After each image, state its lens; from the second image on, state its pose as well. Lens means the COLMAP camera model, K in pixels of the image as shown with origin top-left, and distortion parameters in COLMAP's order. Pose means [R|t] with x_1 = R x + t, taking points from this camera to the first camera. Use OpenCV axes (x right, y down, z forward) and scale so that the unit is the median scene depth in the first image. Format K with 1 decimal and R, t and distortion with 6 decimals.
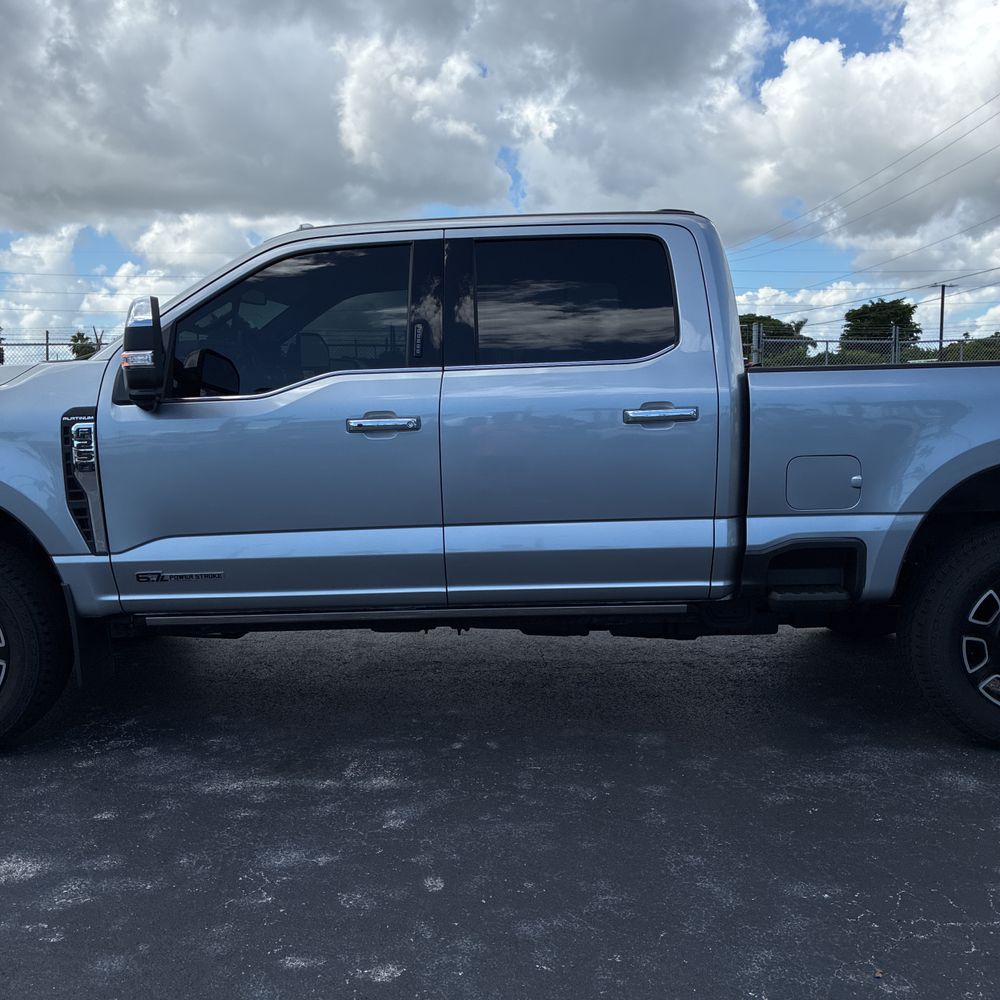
lens RADIAL K [[1010.1, 0, 500.0], [0, 1010.1, 500.0], [0, 0, 1]] dist [0.024646, 0.002121]
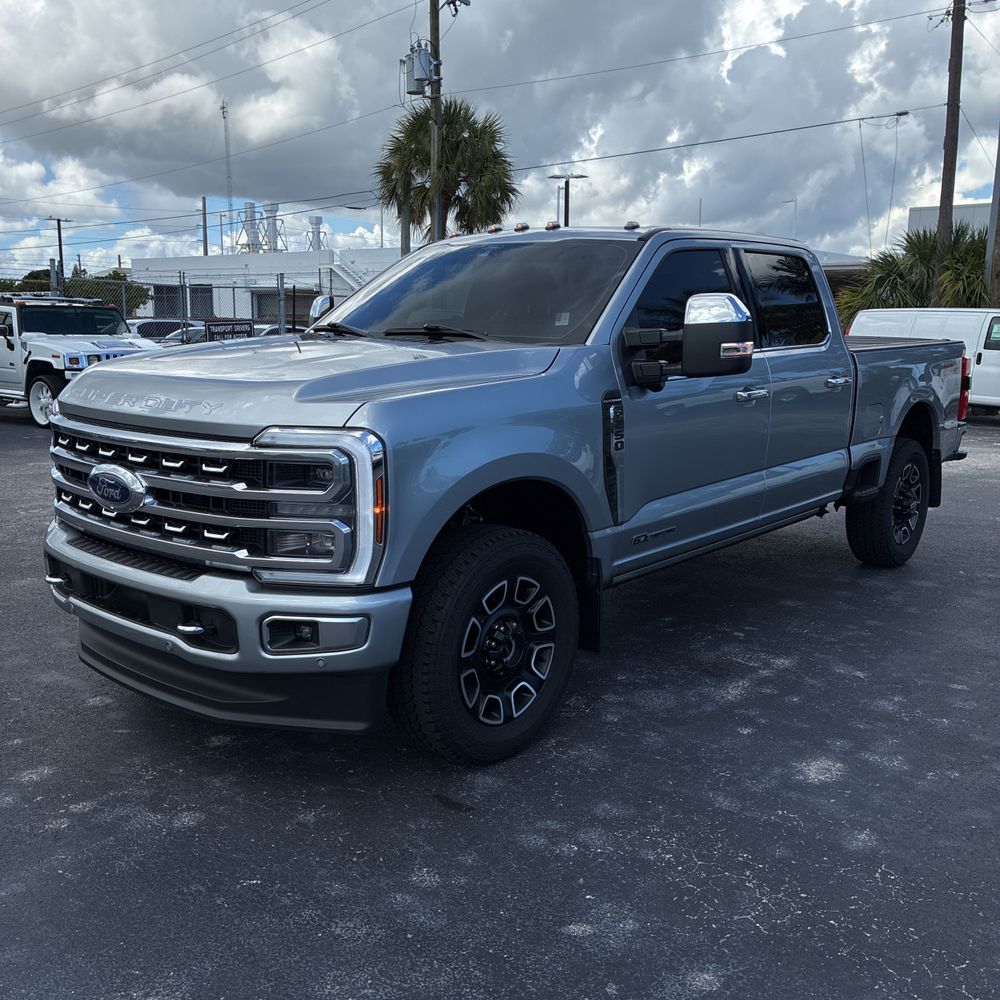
lens RADIAL K [[1010.1, 0, 500.0], [0, 1010.1, 500.0], [0, 0, 1]] dist [0.024646, 0.002121]
pose [[0.636633, -0.112298, 0.762947, -1.309387], [0.062829, 0.993605, 0.093822, -0.081425], [-0.768603, -0.011795, 0.639617, 0.414863]]
